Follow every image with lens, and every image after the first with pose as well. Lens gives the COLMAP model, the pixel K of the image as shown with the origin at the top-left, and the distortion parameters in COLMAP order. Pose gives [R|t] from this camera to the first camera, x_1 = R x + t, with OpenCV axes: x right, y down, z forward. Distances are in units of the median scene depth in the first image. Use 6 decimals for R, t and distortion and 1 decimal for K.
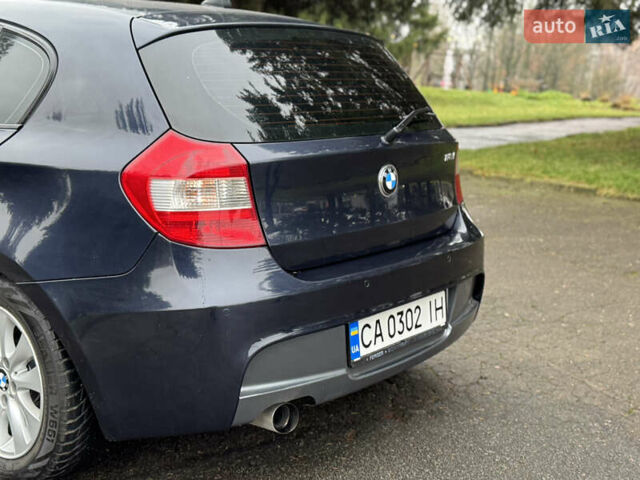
lens RADIAL K [[855.7, 0, 322.0], [0, 855.7, 237.9], [0, 0, 1]] dist [0.118032, 0.000000]
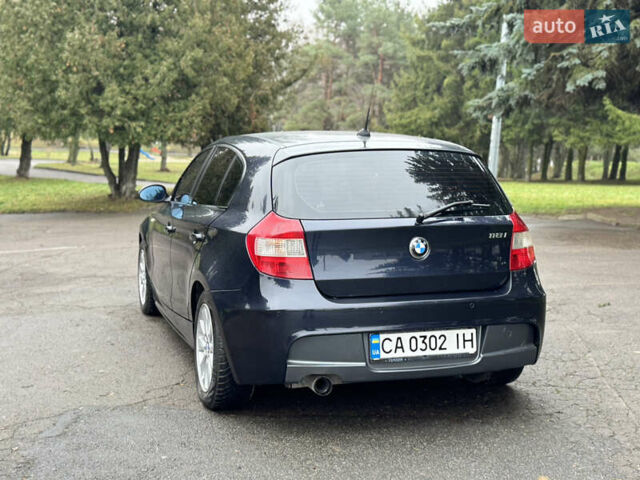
lens RADIAL K [[855.7, 0, 311.5], [0, 855.7, 230.4], [0, 0, 1]] dist [0.118032, 0.000000]
pose [[0.834231, 0.036747, -0.550190, 0.755353], [-0.092701, 0.992922, -0.074242, 0.033716], [0.543568, 0.112938, 0.831733, -0.375172]]
